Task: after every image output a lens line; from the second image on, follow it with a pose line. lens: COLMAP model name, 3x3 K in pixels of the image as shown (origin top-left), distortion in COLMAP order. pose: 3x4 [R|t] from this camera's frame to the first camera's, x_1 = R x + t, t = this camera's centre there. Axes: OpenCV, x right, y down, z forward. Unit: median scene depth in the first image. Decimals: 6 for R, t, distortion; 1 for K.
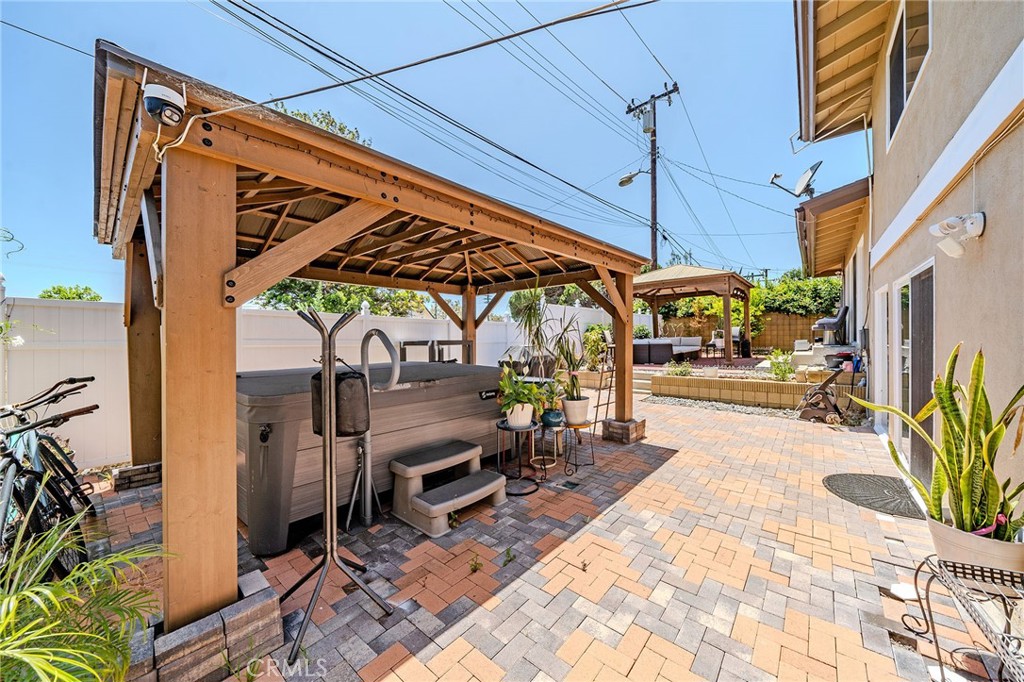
lens RADIAL K [[356.1, 0, 512.9], [0, 356.1, 338.5], [0, 0, 1]] dist [-0.006301, 0.000479]
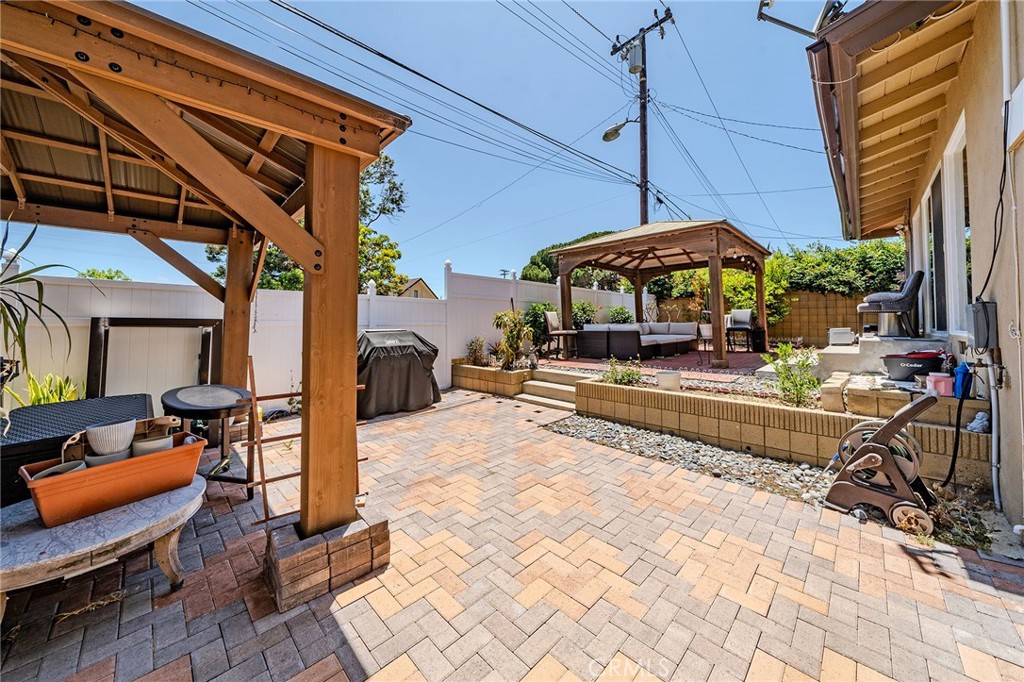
lens RADIAL K [[356.1, 0, 499.4], [0, 356.1, 310.7], [0, 0, 1]] dist [-0.006301, 0.000479]
pose [[0.995280, 0.009531, -0.096575, 0.205369], [-0.013078, 0.999260, -0.036169, 0.003366], [0.096159, 0.037261, 0.994668, 0.238077]]
